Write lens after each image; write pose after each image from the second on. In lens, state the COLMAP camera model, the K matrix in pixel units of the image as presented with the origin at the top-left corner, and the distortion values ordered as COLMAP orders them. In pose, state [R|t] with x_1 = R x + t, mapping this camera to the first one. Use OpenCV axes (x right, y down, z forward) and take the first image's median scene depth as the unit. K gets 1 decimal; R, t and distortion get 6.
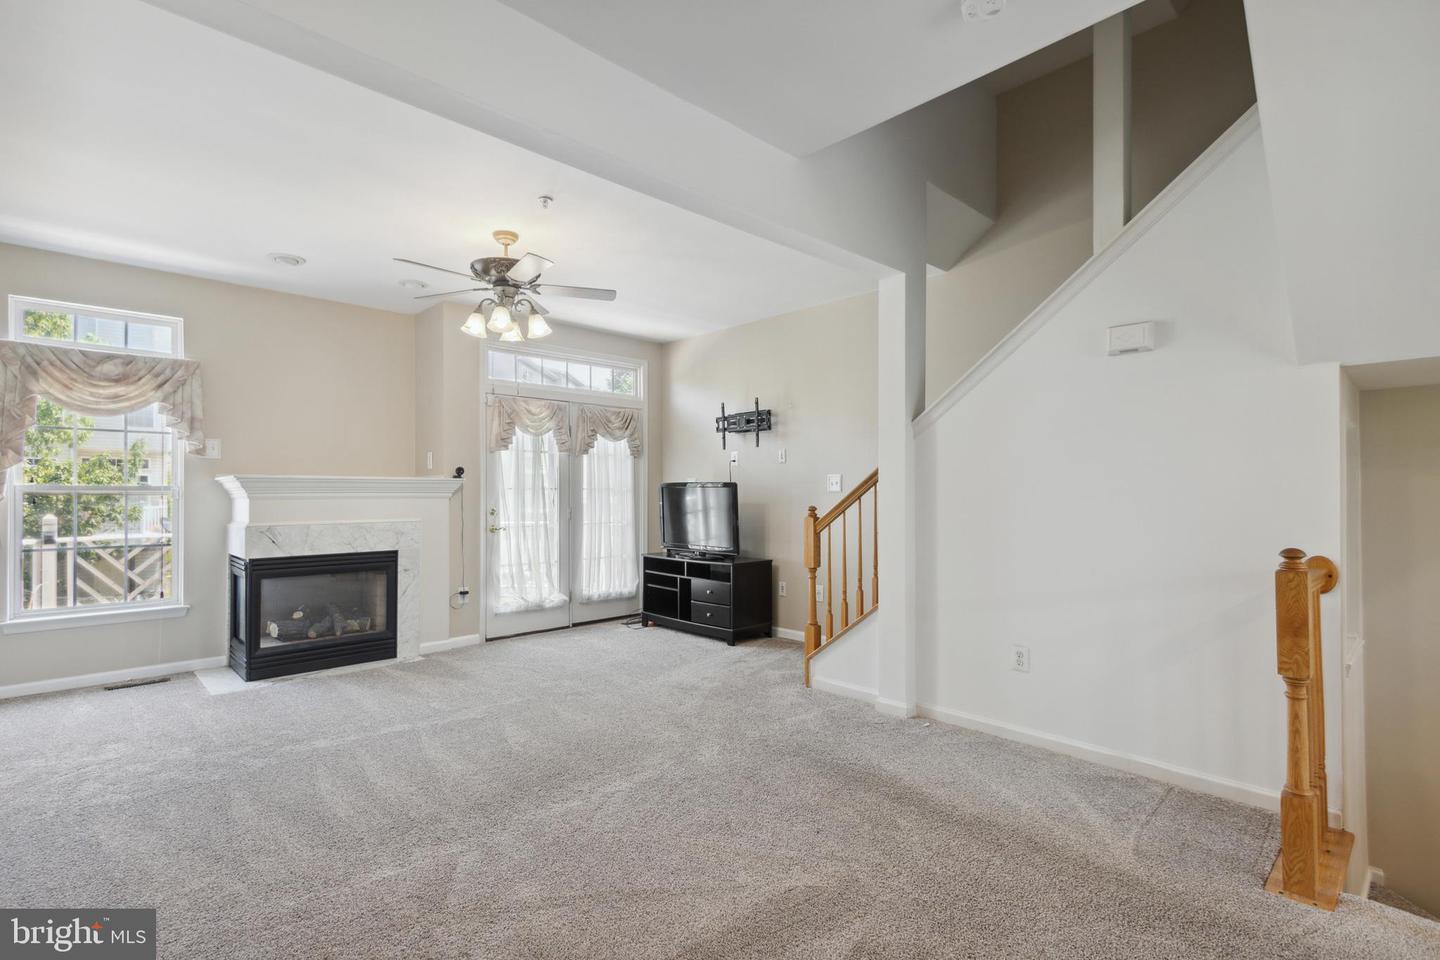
lens RADIAL K [[675.9, 0, 718.9], [0, 675.9, 493.7], [0, 0, 1]] dist [0.000715, -0.000154]
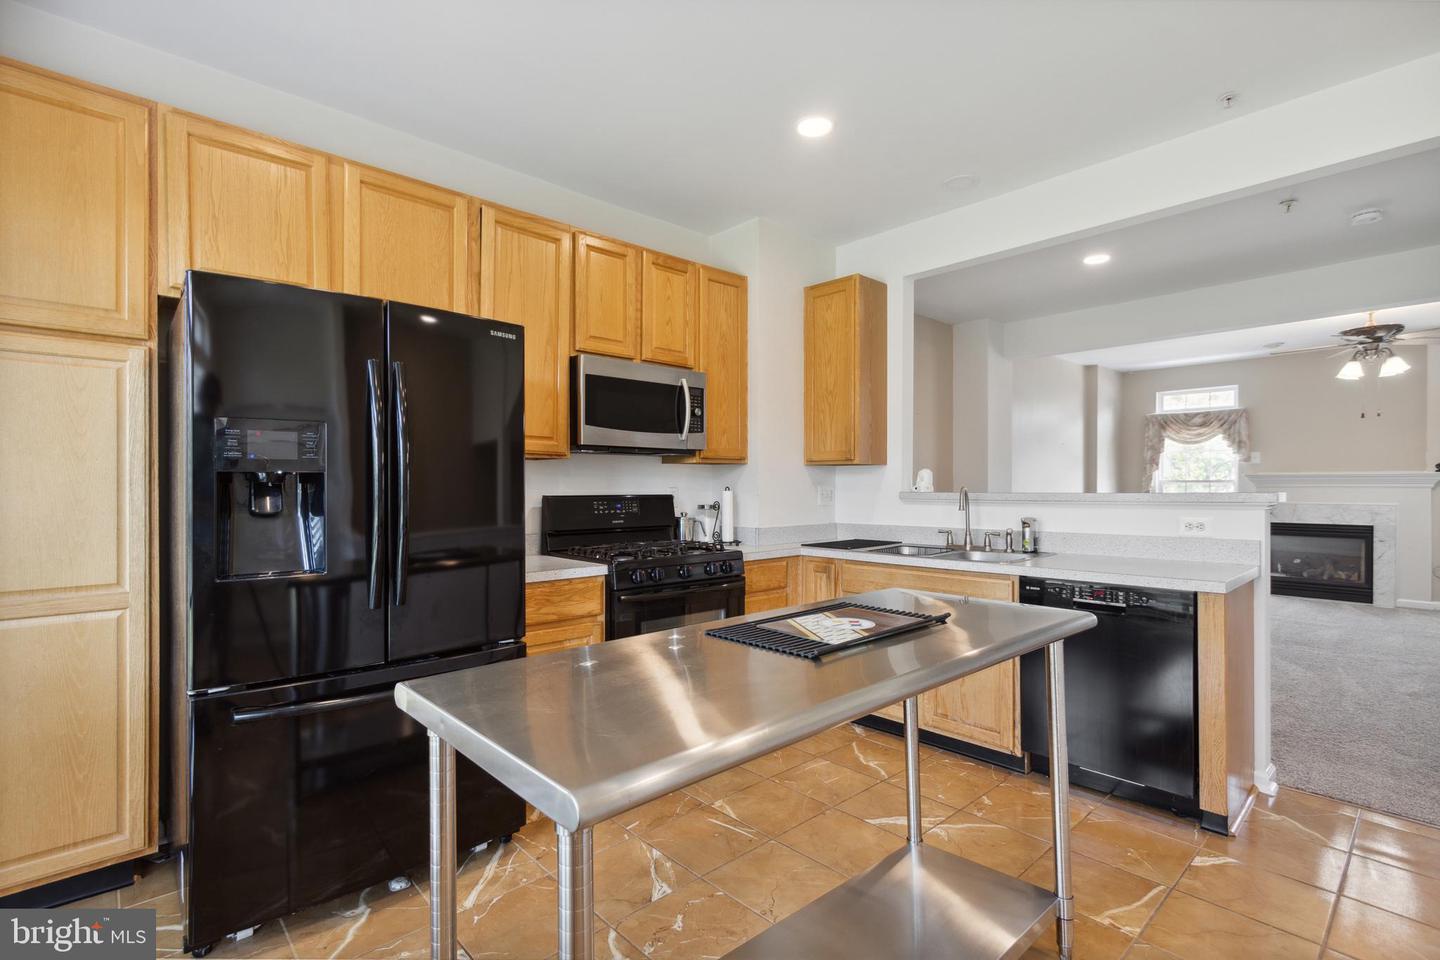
lens RADIAL K [[685.4, 0, 711.0], [0, 685.4, 478.6], [0, 0, 1]] dist [0.011671, -0.000169]
pose [[-0.019139, -0.003926, -0.999809, 1.044567], [-0.000566, 0.999992, -0.003916, -0.006093], [0.999817, 0.000491, -0.019141, -0.345967]]
